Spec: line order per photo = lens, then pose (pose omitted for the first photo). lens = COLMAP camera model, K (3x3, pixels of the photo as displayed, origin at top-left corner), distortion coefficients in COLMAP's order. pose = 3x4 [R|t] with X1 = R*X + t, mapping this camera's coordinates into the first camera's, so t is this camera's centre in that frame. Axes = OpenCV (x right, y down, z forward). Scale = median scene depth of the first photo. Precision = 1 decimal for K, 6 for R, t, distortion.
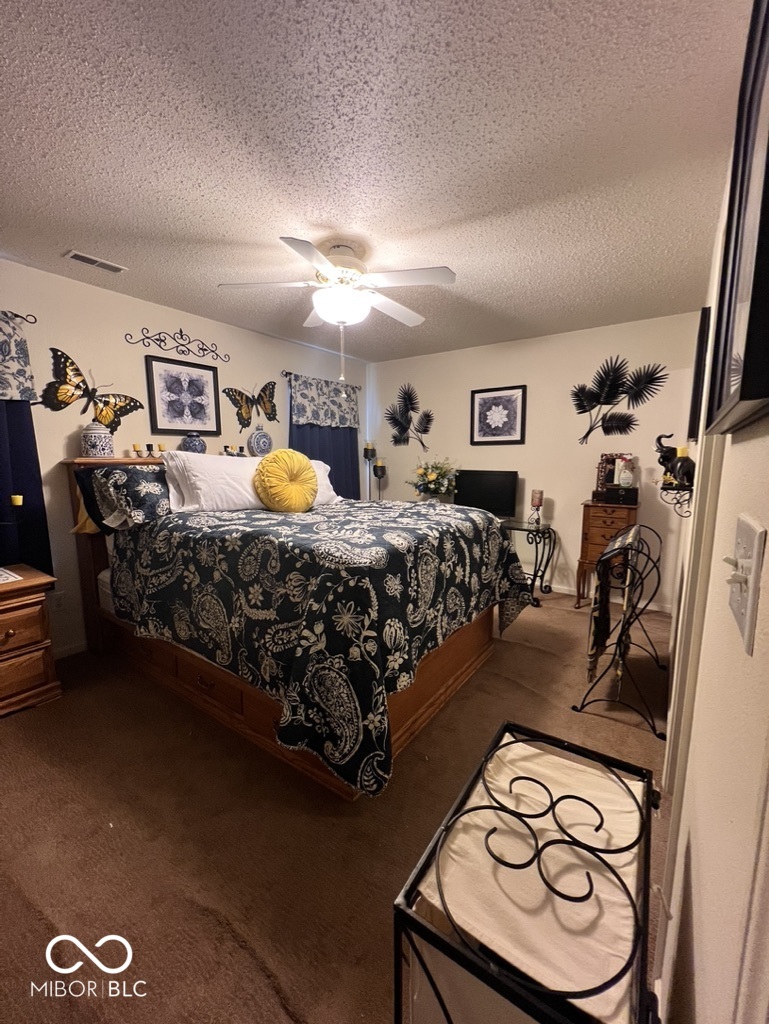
lens RADIAL K [[411.1, 0, 382.8], [0, 411.1, 511.5], [0, 0, 1]] dist [-0.001833, -0.000005]
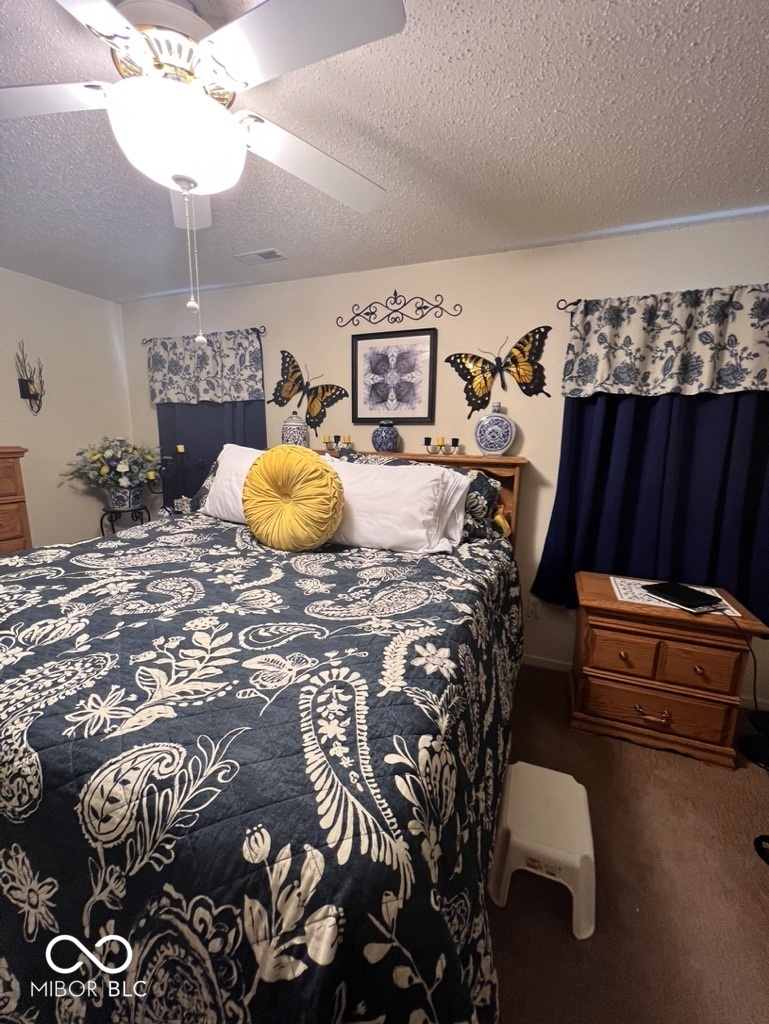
lens RADIAL K [[411.1, 0, 381.6], [0, 411.1, 513.0], [0, 0, 1]] dist [-0.001833, -0.000005]
pose [[0.249759, 0.180101, -0.951412, 0.360499], [-0.150565, 0.977823, 0.145575, -0.141791], [0.956530, 0.106891, 0.271337, 0.853418]]
